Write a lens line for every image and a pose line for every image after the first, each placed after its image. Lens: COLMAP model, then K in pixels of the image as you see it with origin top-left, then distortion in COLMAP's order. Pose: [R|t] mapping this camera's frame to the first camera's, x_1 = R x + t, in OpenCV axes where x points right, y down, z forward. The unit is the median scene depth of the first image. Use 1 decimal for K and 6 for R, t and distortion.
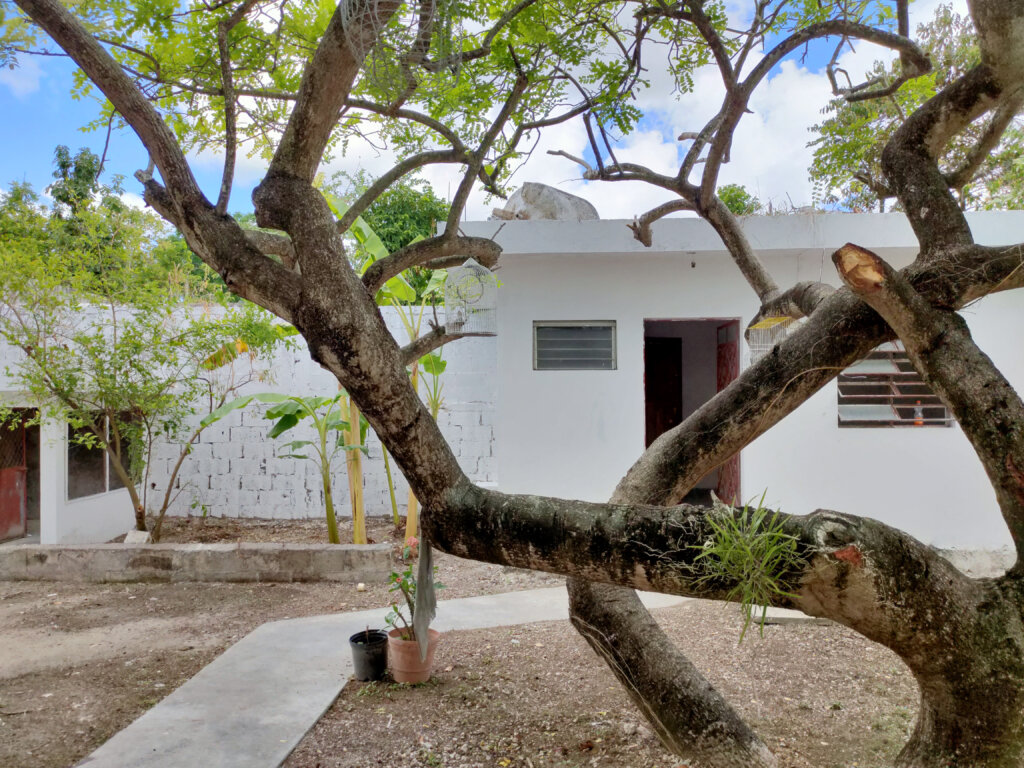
lens RADIAL K [[769.8, 0, 504.1], [0, 769.8, 387.3], [0, 0, 1]] dist [0.051069, -0.035210]
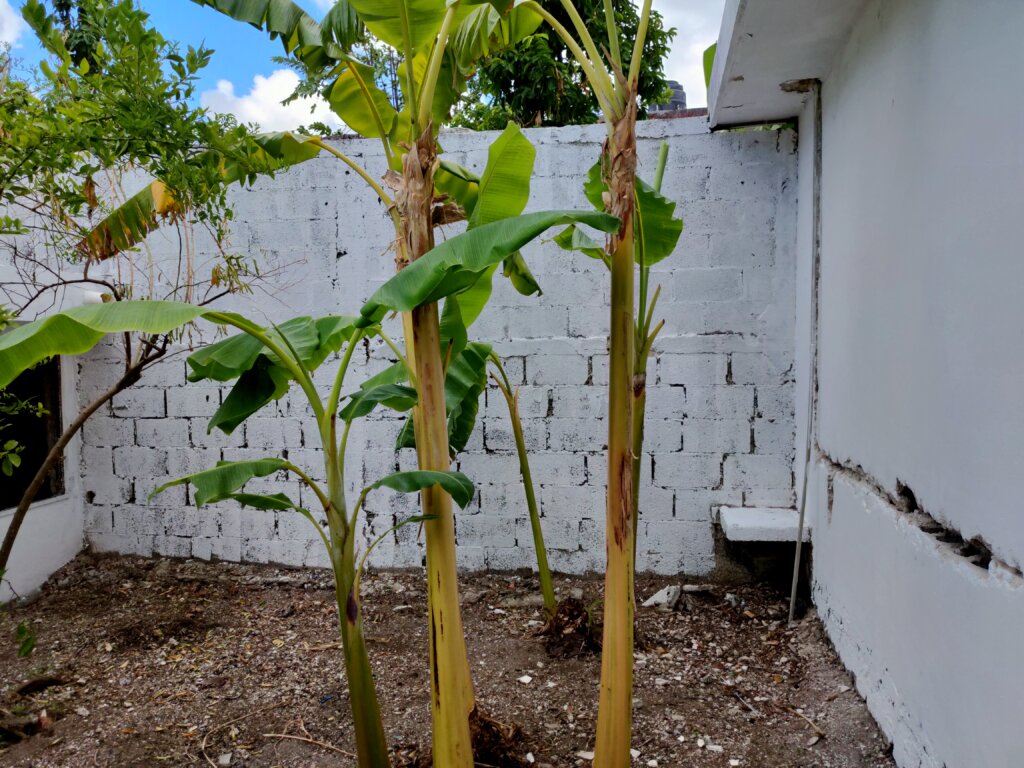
lens RADIAL K [[769.8, 0, 512.9], [0, 769.8, 383.5], [0, 0, 1]] dist [0.051069, -0.035210]
pose [[0.987709, 0.001676, -0.156294, -0.105366], [0.010323, 0.997060, 0.075928, 0.016012], [0.155962, -0.076608, 0.984788, 0.663580]]
